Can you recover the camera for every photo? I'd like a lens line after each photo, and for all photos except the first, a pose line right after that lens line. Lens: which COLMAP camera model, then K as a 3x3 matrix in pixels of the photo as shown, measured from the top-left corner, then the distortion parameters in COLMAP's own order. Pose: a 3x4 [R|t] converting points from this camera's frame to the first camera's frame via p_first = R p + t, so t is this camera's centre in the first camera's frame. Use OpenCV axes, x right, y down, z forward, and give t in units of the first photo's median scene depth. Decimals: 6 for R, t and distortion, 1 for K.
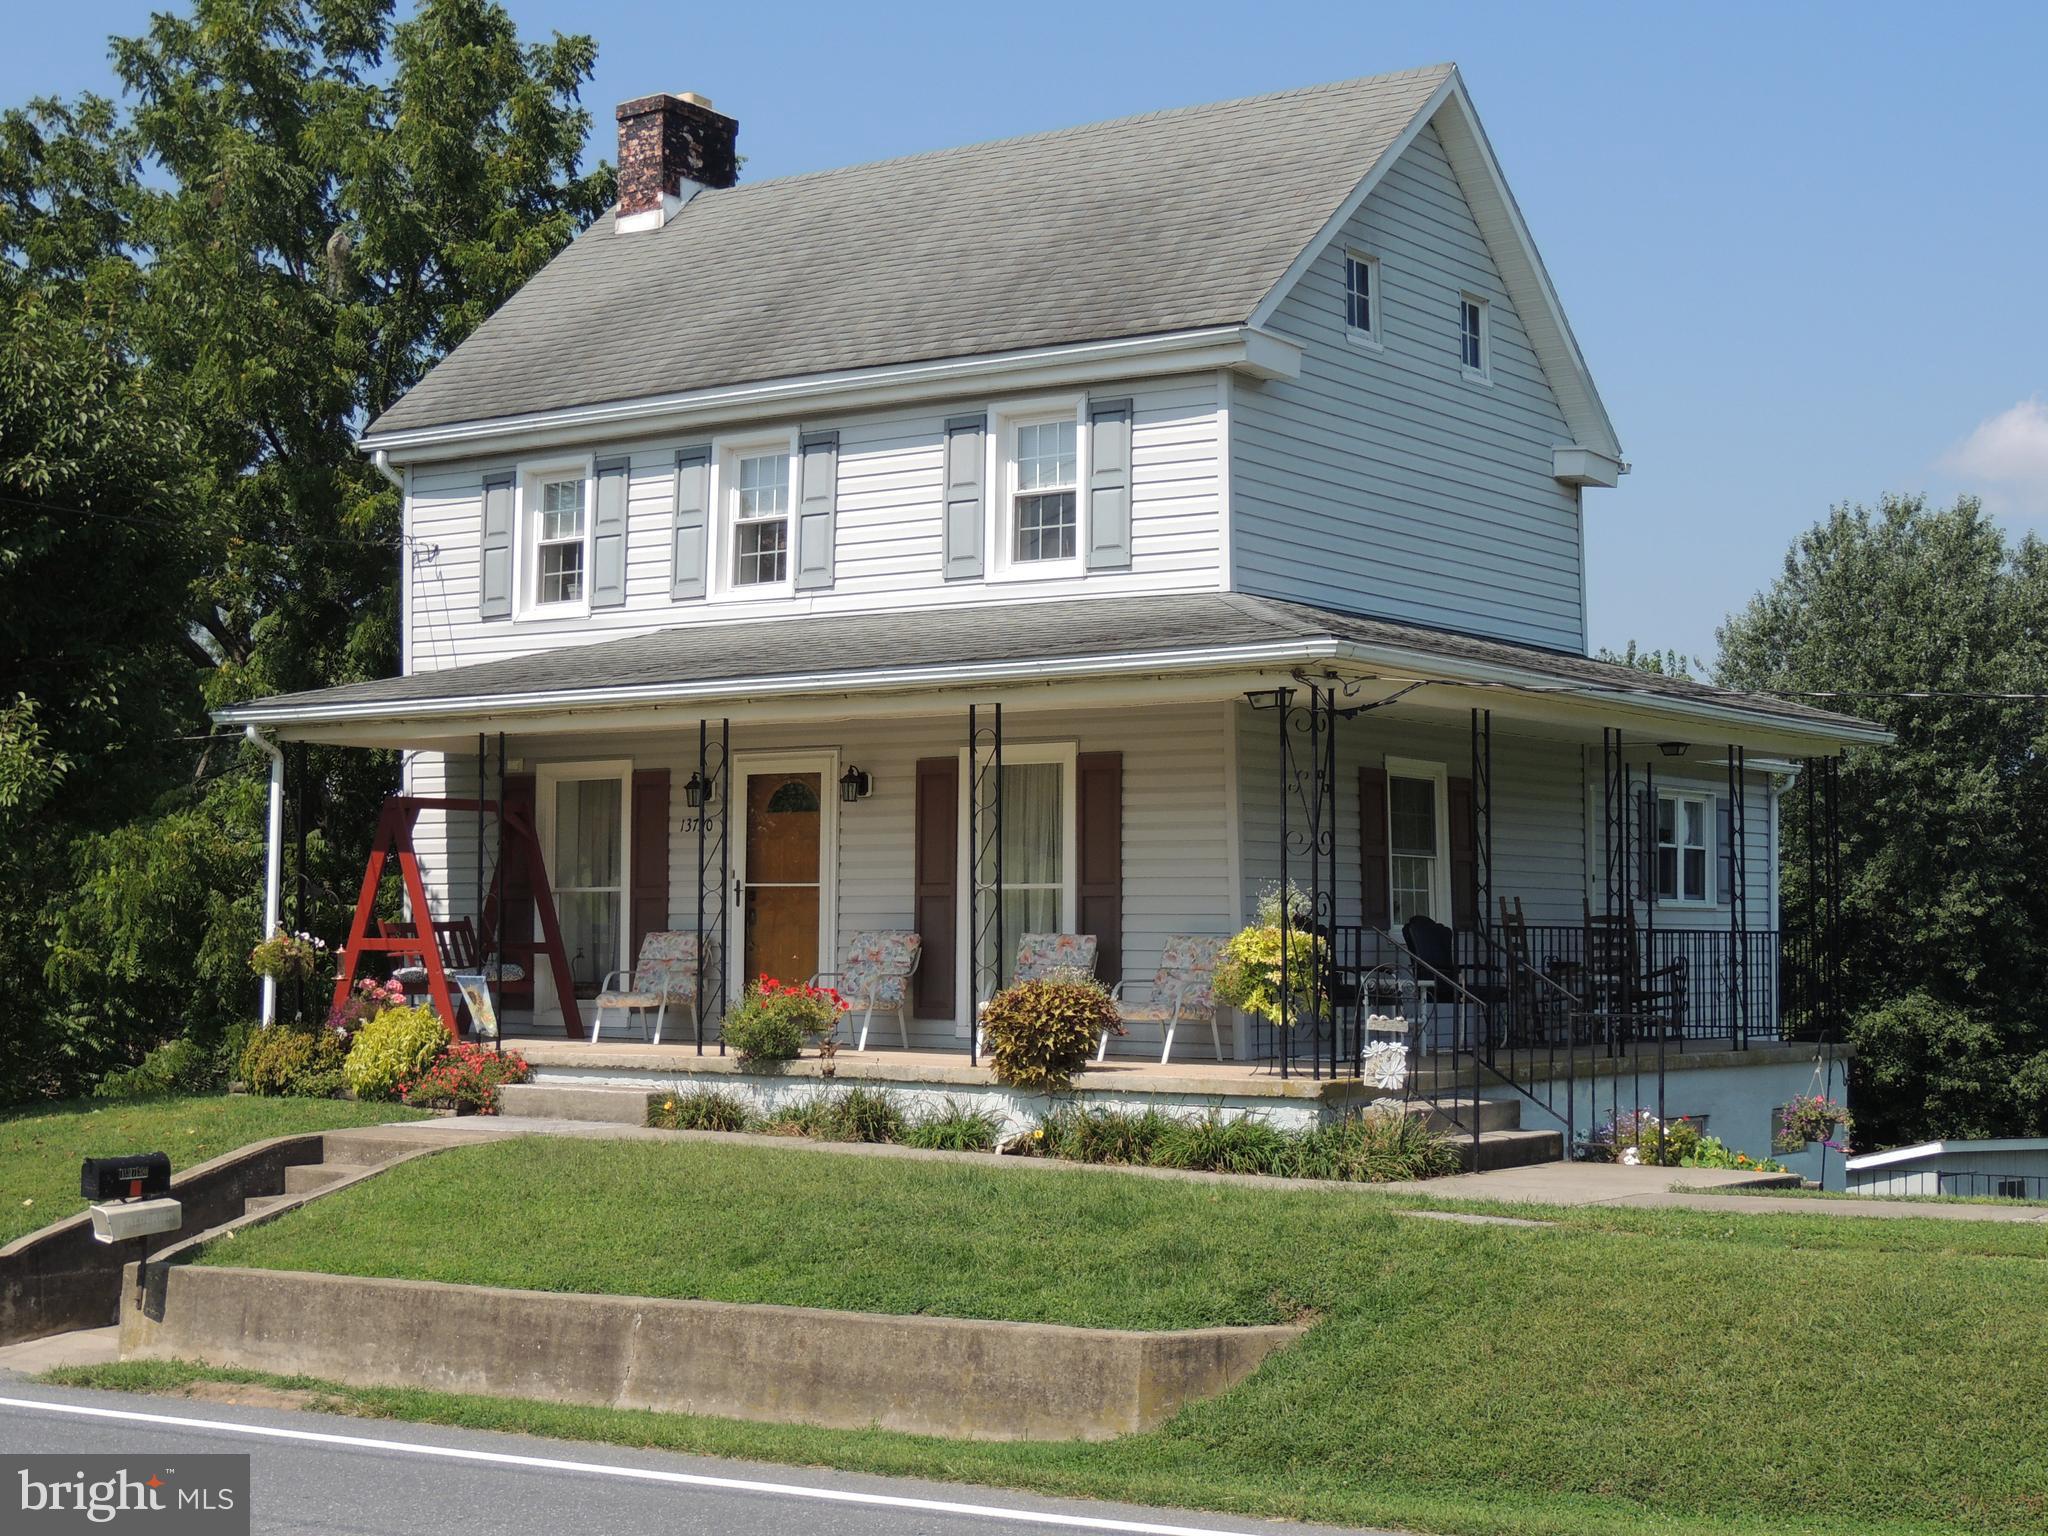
lens RADIAL K [[3050.2, 0, 1020.9], [0, 3050.2, 762.1], [0, 0, 1]] dist [-0.121147, 0.000000]
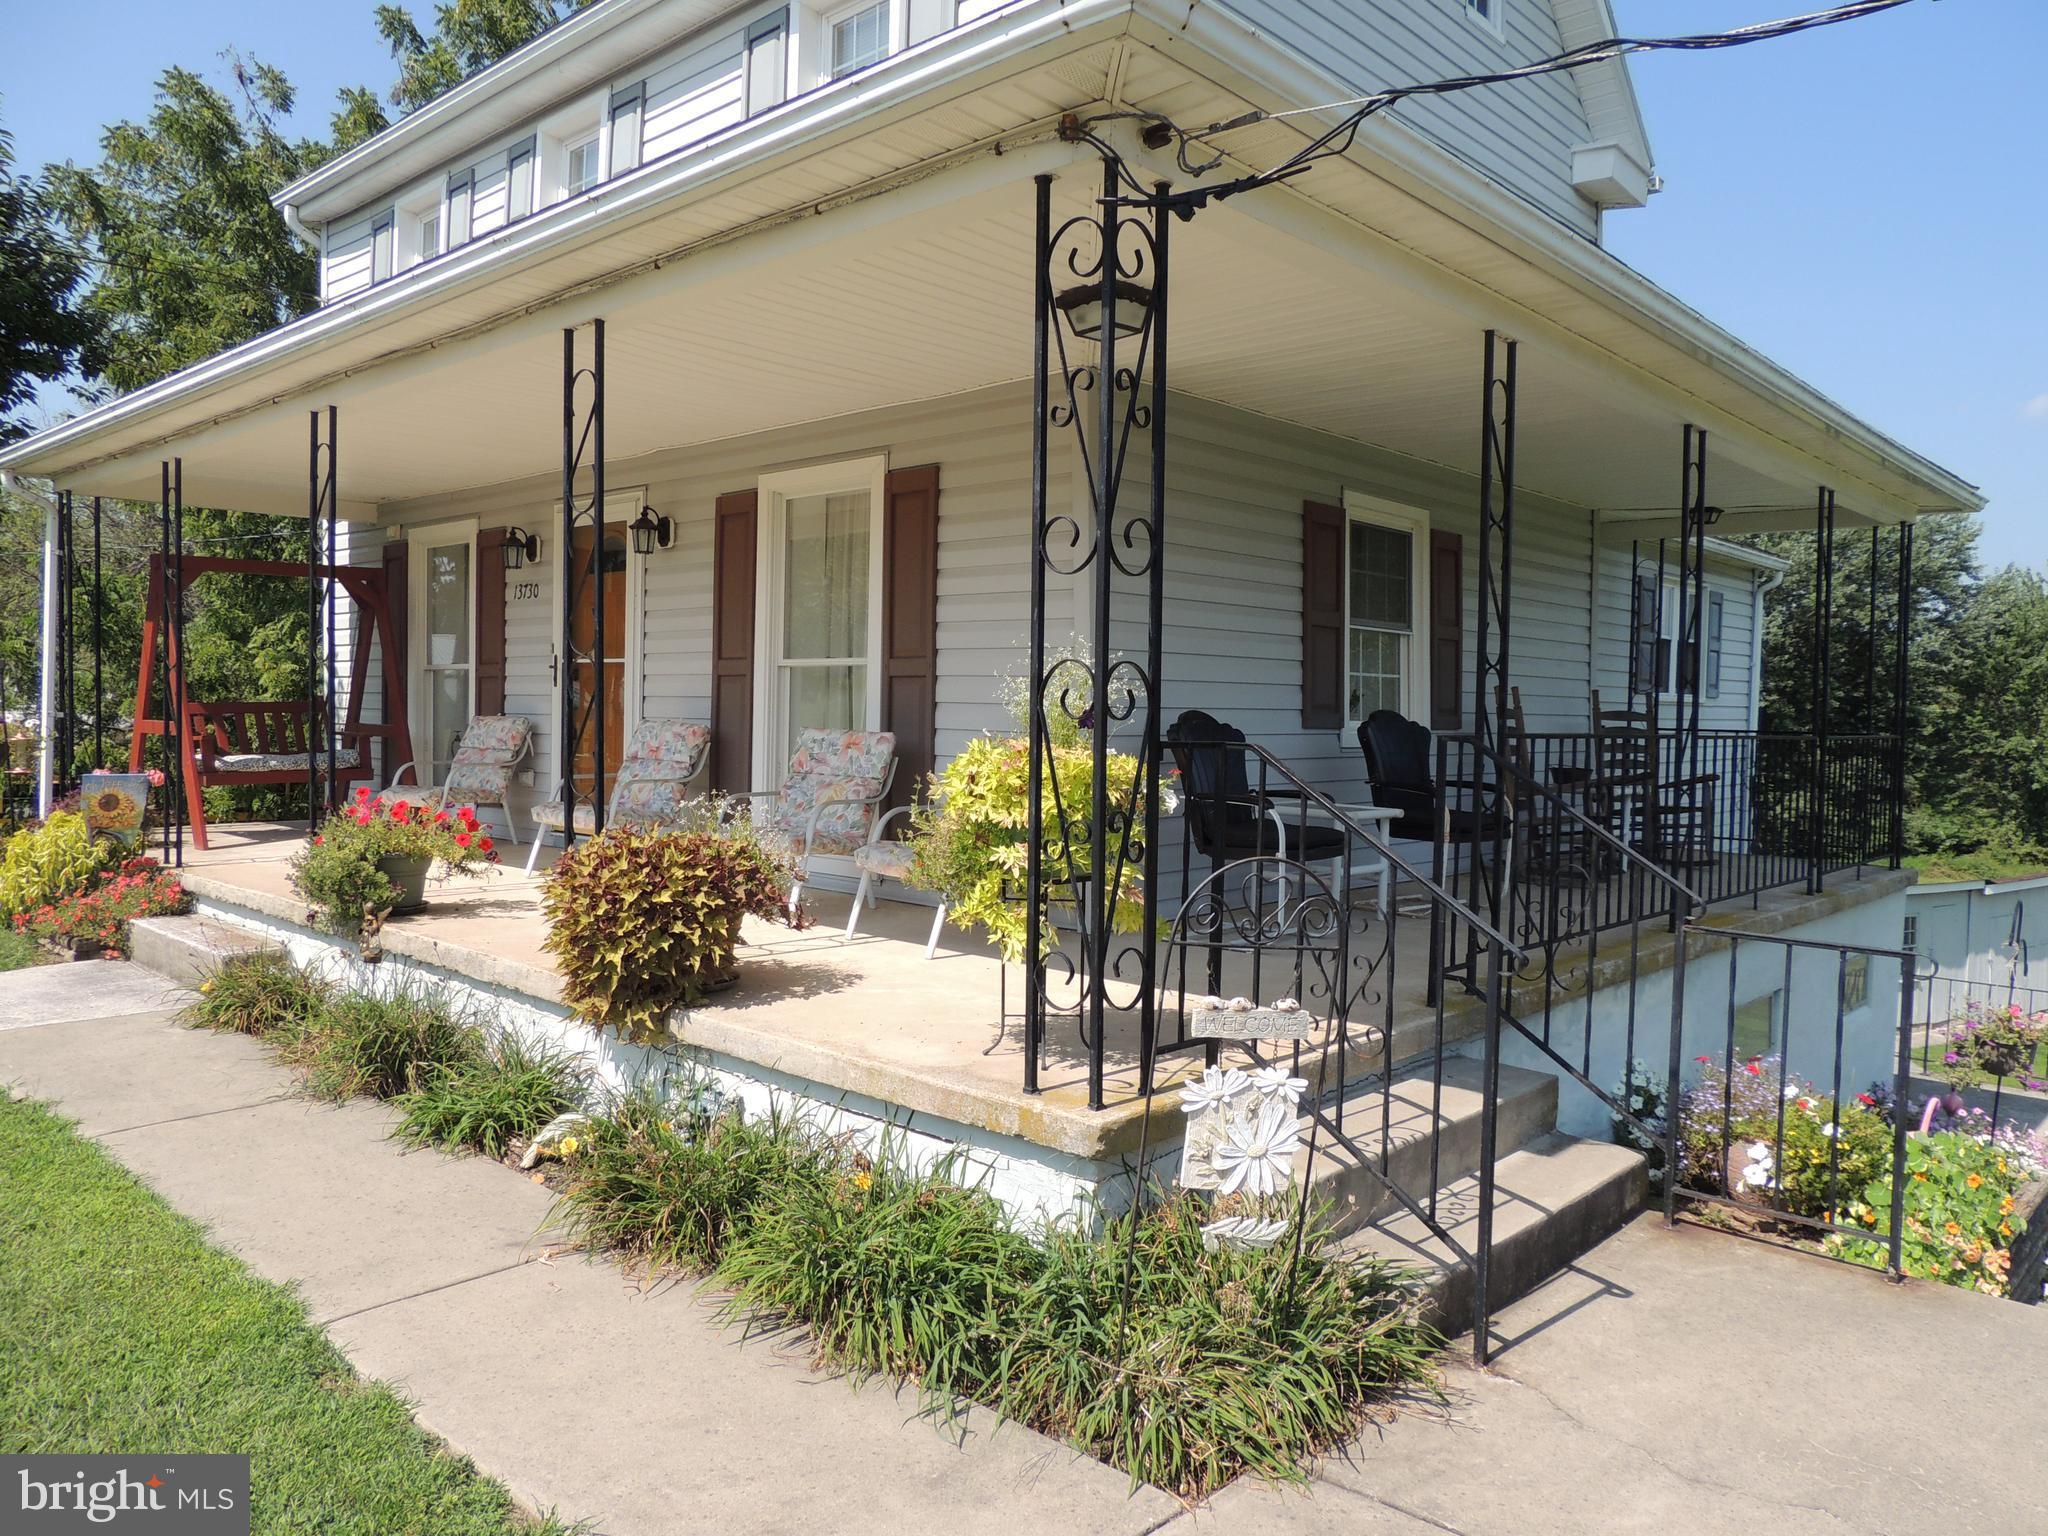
lens RADIAL K [[1454.7, 0, 1028.2], [0, 1454.7, 776.0], [0, 0, 1]] dist [-0.029101, 0.013779]
pose [[0.992072, 0.019127, -0.124205, 0.071545], [-0.005951, 0.994390, 0.105606, 0.023967], [0.125528, -0.104030, 0.986621, 0.514501]]
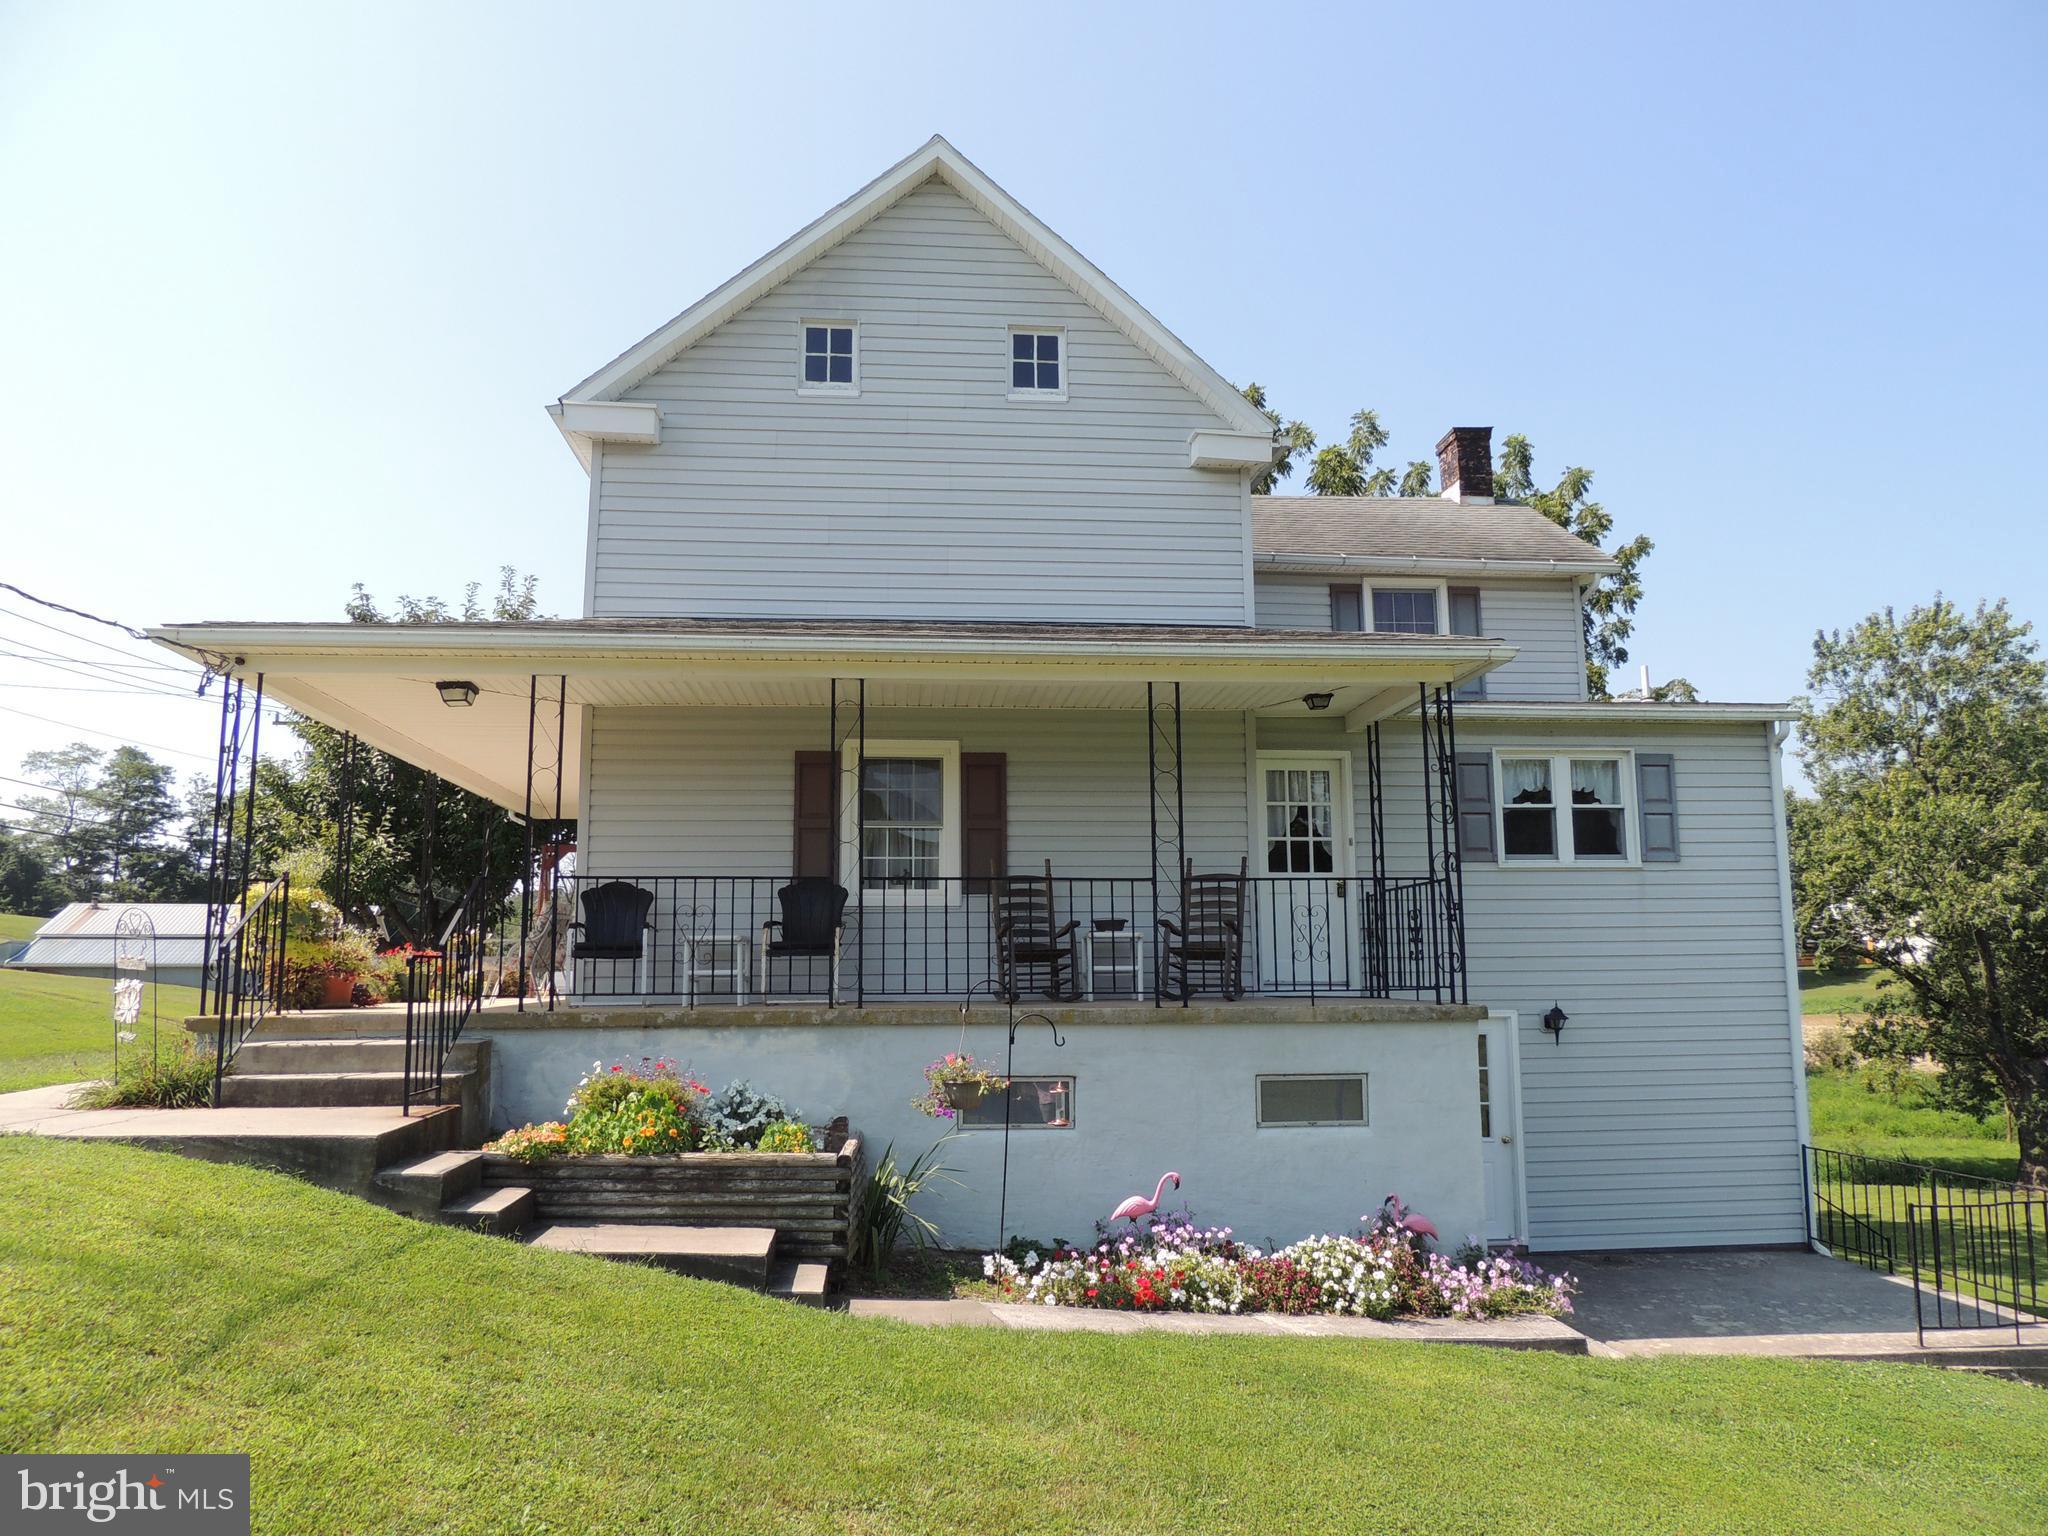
lens RADIAL K [[1454.7, 0, 1014.9], [0, 1454.7, 767.1], [0, 0, 1]] dist [-0.029101, 0.013779]
pose [[0.658936, -0.117819, -0.742915, 0.449343], [0.056205, 0.992608, -0.107567, 0.055880], [0.750096, 0.029124, 0.660687, 0.553711]]
